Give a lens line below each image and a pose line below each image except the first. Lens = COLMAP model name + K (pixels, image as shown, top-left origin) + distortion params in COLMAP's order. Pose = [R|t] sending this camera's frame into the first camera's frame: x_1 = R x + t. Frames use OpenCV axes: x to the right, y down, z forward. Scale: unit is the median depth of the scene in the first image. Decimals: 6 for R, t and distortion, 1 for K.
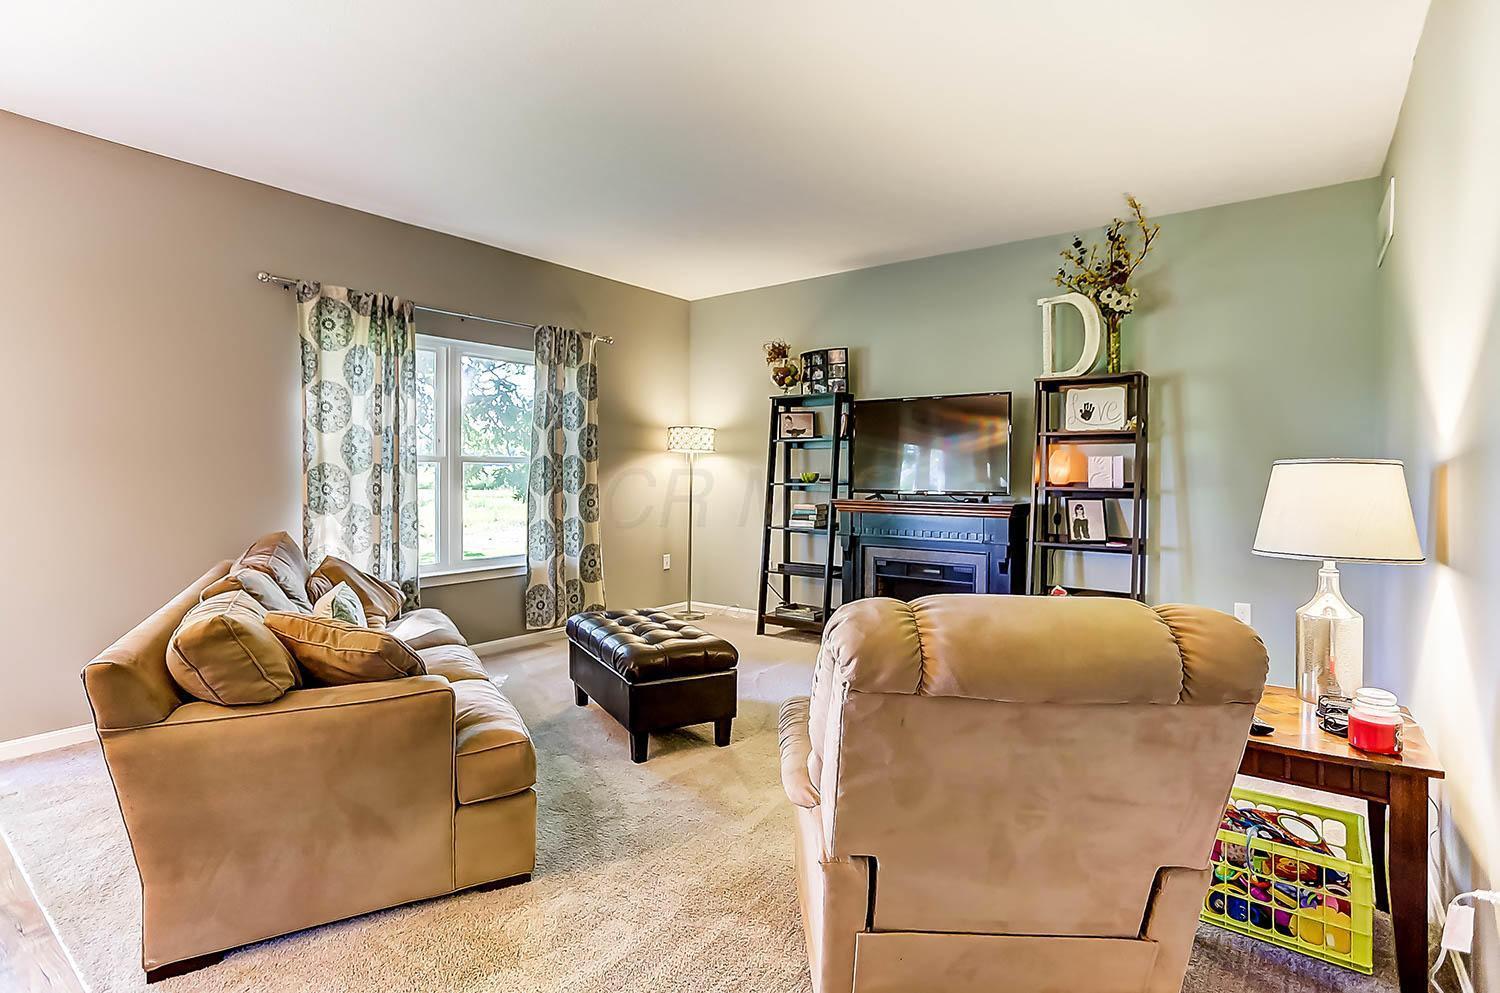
lens RADIAL K [[739.1, 0, 742.7], [0, 739.1, 481.3], [0, 0, 1]] dist [-0.039907, 0.017253]
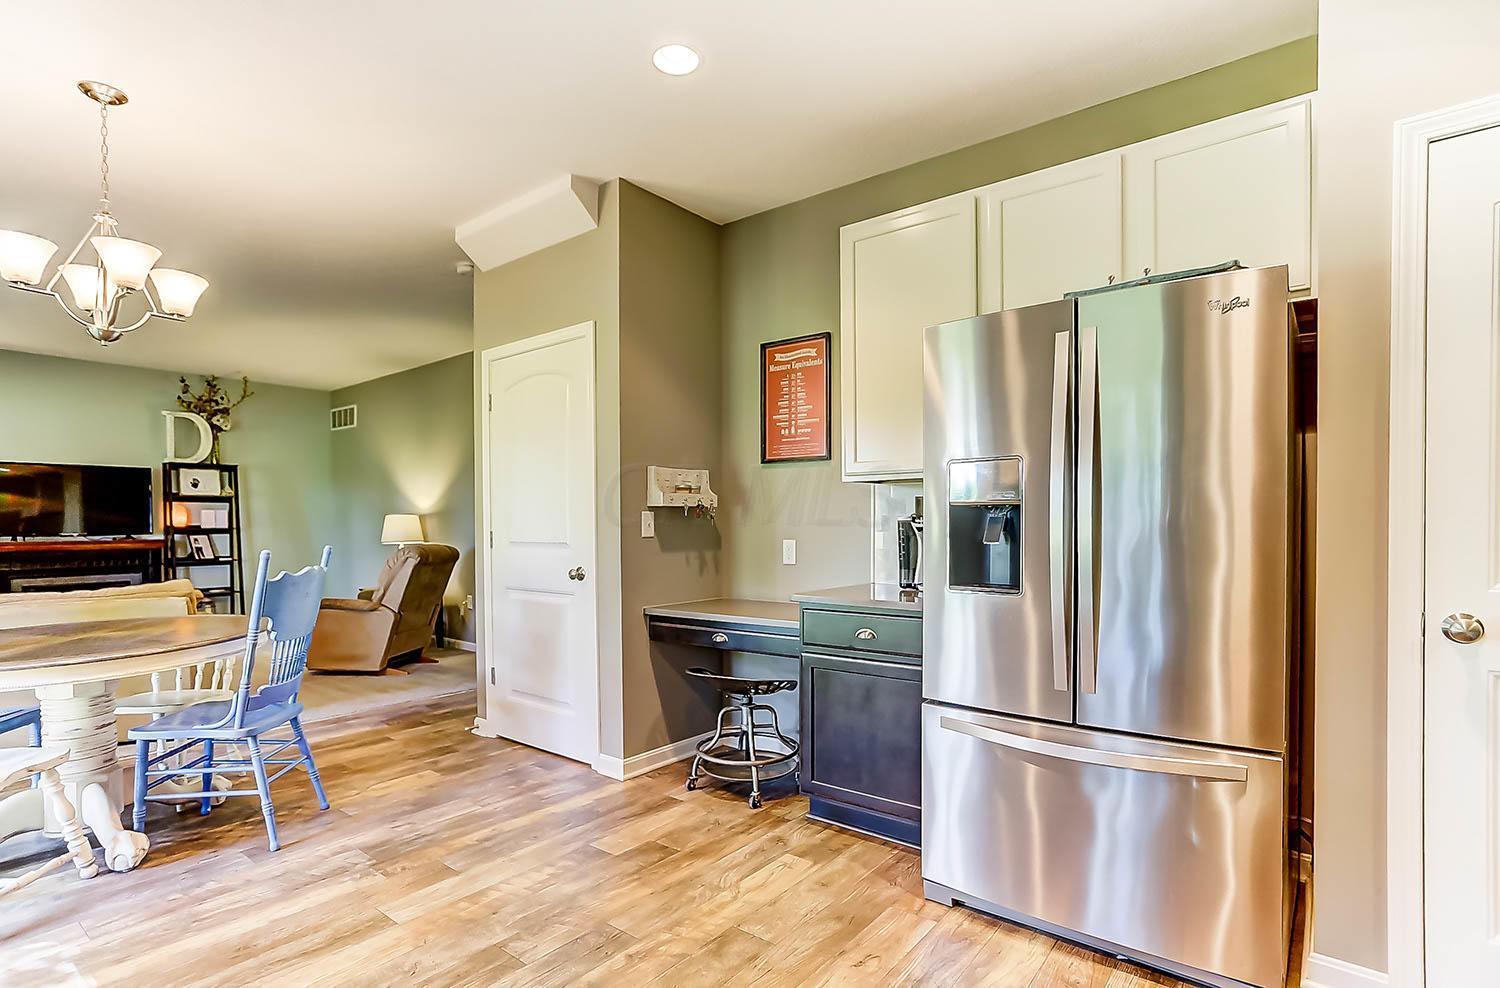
lens RADIAL K [[739.1, 0, 758.6], [0, 739.1, 533.3], [0, 0, 1]] dist [-0.039907, 0.017253]
pose [[0.007466, -0.016355, 0.999838, -1.184598], [0.022695, 0.999611, 0.016182, 0.021896], [-0.999715, 0.022570, 0.007834, -0.304632]]
